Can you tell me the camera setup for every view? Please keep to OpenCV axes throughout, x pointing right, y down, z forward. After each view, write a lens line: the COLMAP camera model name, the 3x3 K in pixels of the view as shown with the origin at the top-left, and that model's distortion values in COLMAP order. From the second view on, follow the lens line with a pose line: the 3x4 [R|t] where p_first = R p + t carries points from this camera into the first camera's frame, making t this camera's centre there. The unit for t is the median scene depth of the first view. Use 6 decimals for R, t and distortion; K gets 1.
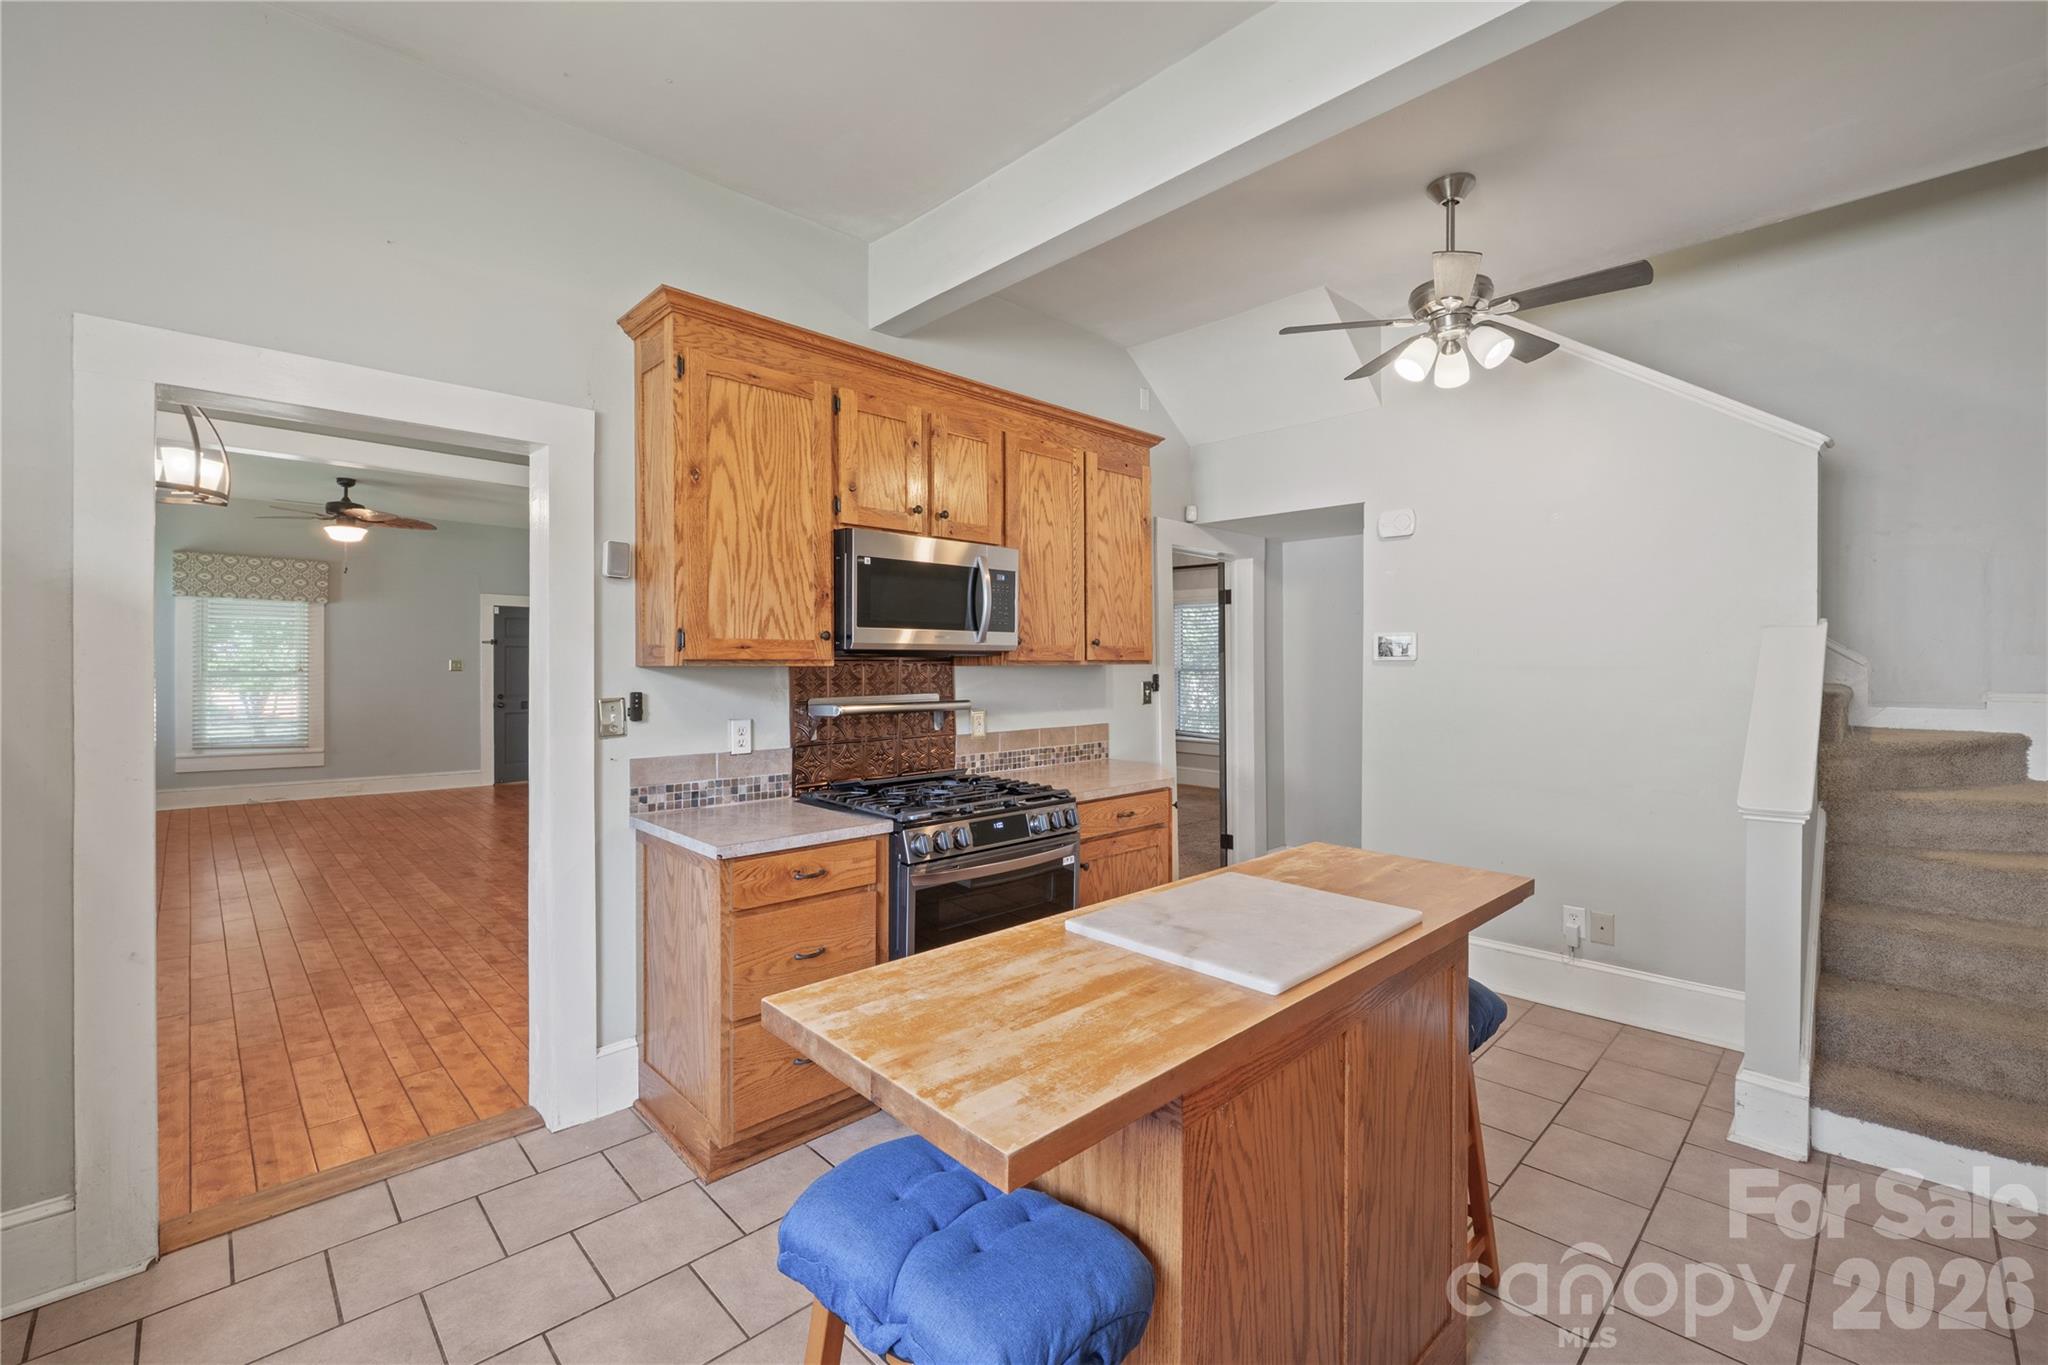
lens RADIAL K [[864.7, 0, 1025.5], [0, 864.7, 675.7], [0, 0, 1]] dist [-0.003585, -0.000349]
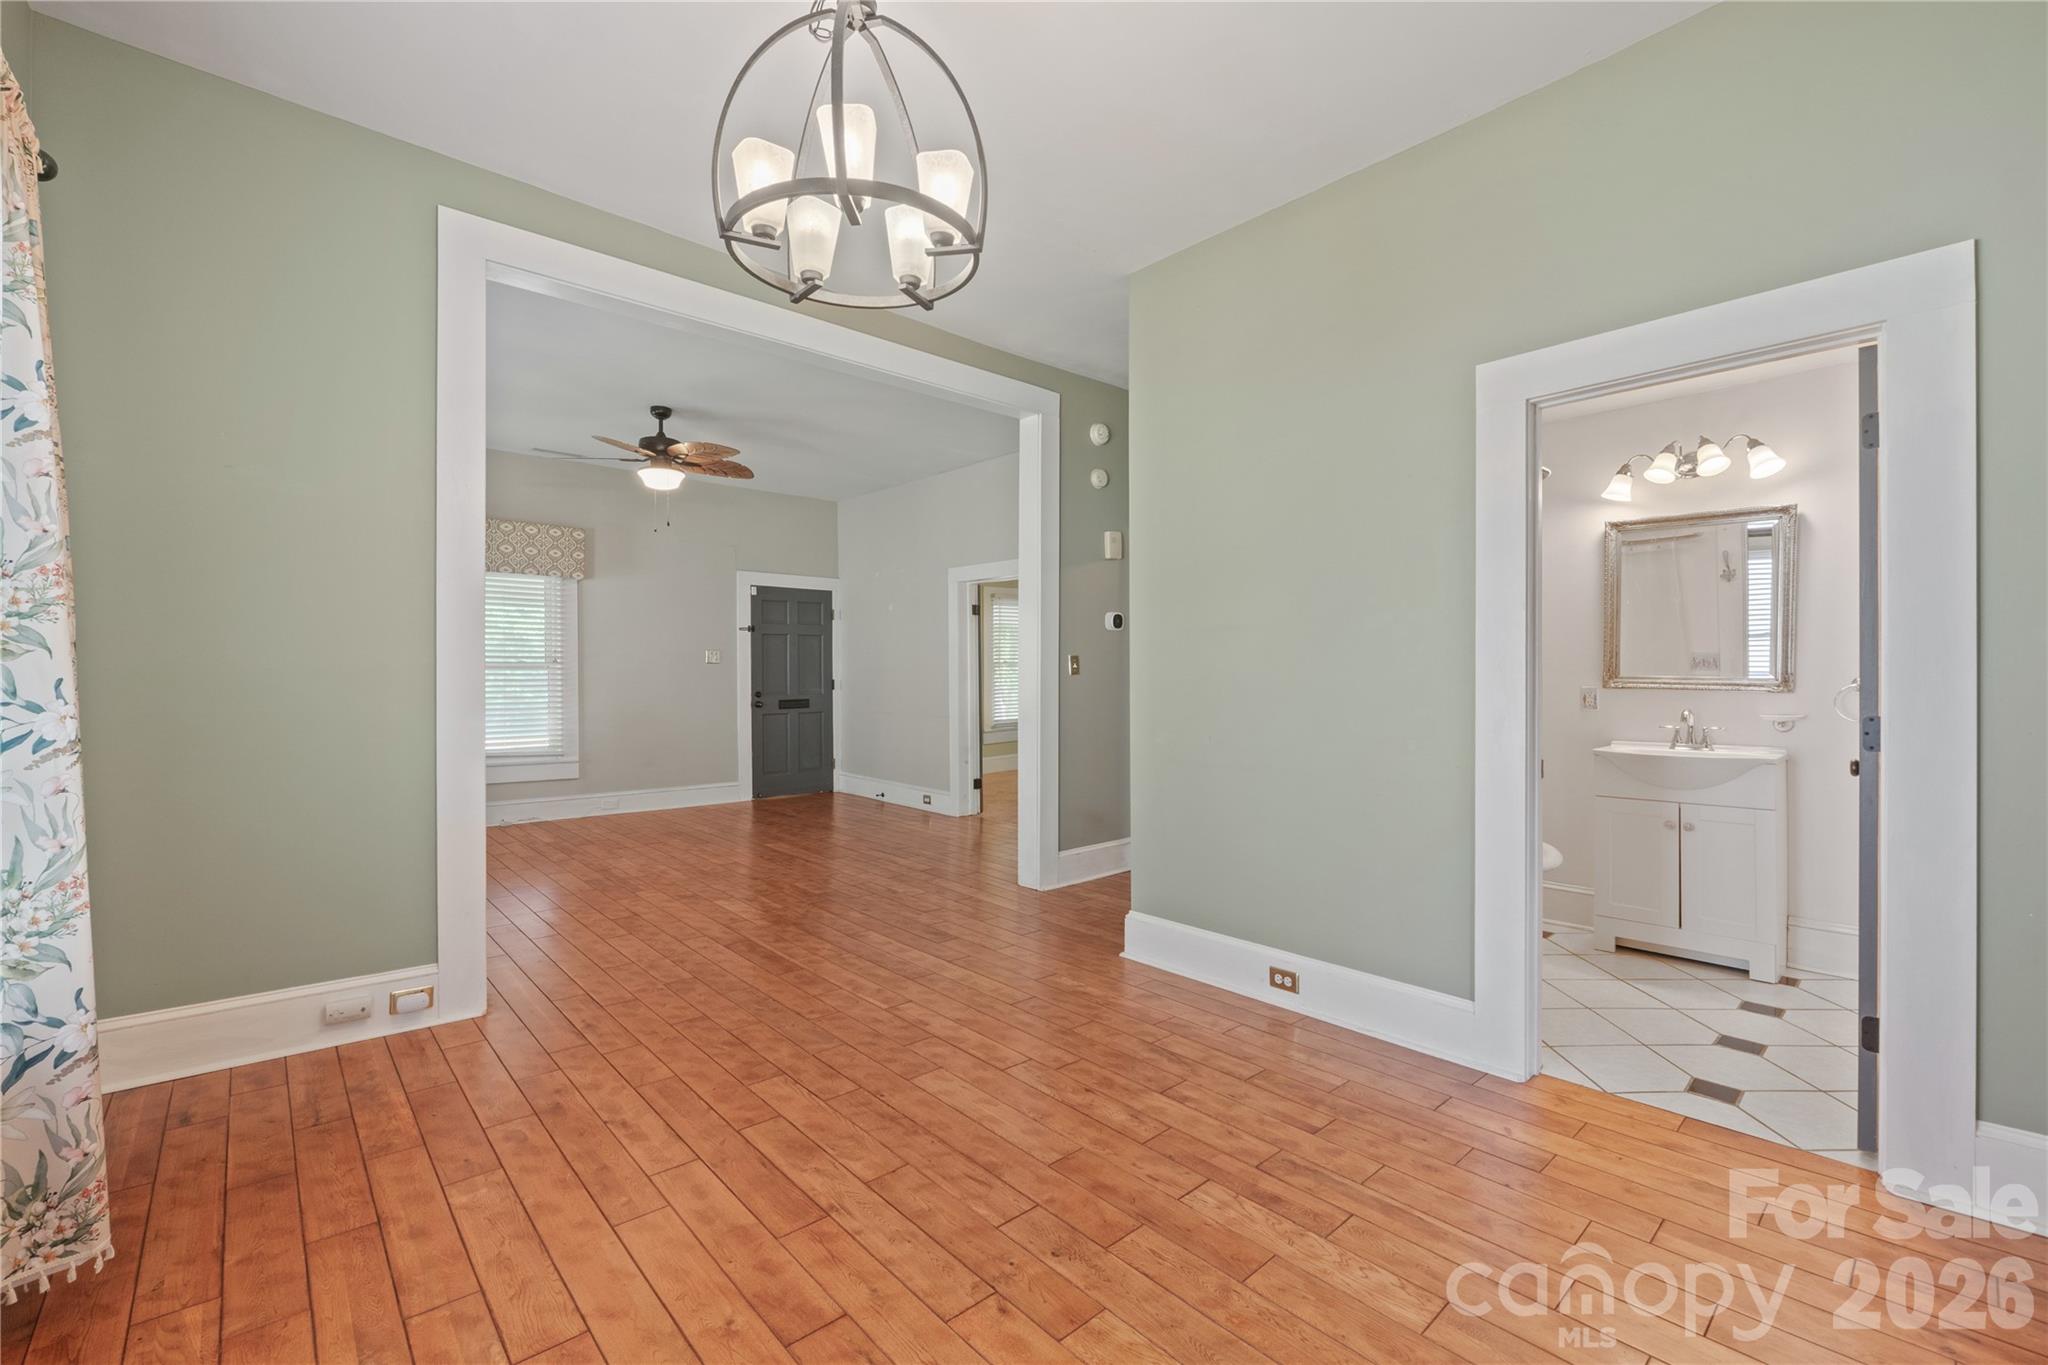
lens RADIAL K [[864.7, 0, 1022.7], [0, 864.7, 684.6], [0, 0, 1]] dist [-0.003585, -0.000349]
pose [[0.999421, -0.006152, -0.033463, -0.441767], [0.006230, 0.999978, 0.002222, 0.019784], [0.033449, -0.002429, 0.999437, 0.238231]]
